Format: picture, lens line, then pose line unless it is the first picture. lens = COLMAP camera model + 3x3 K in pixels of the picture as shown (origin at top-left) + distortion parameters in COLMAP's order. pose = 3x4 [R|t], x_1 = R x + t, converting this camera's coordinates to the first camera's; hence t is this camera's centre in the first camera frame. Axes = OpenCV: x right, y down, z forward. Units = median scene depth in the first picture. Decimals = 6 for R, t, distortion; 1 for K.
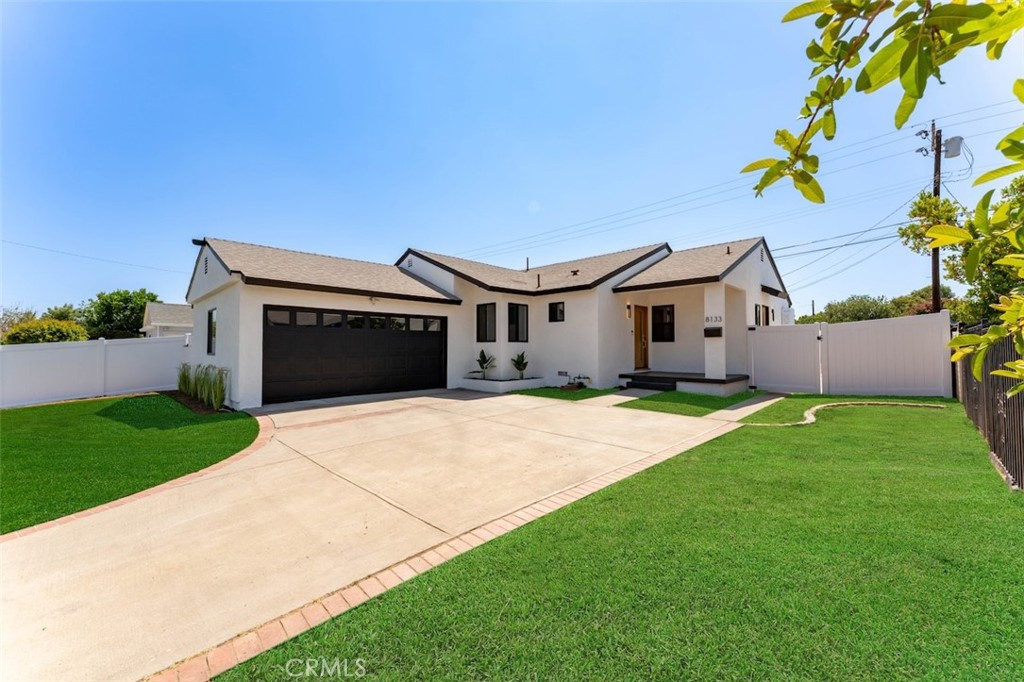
lens RADIAL K [[400.4, 0, 518.3], [0, 400.4, 344.7], [0, 0, 1]] dist [-0.003099, -0.000329]
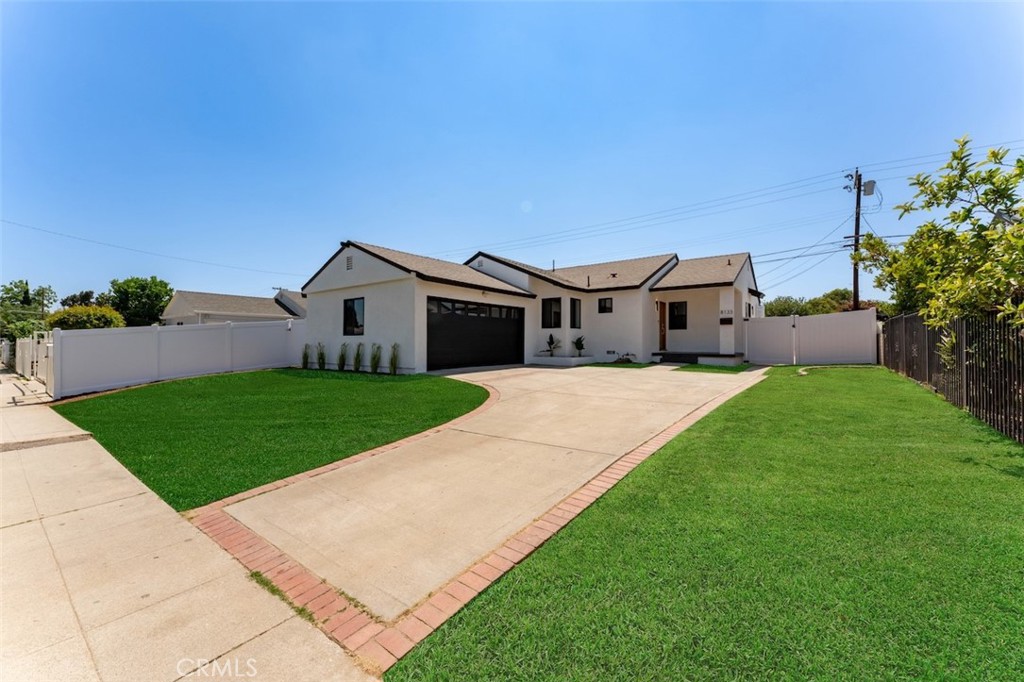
lens RADIAL K [[400.4, 0, 517.8], [0, 400.4, 344.9], [0, 0, 1]] dist [-0.003099, -0.000329]
pose [[0.991202, 0.003150, 0.132323, -0.362287], [-0.004867, 0.999908, 0.012653, 0.031639], [-0.132271, -0.013186, 0.991126, -0.257673]]
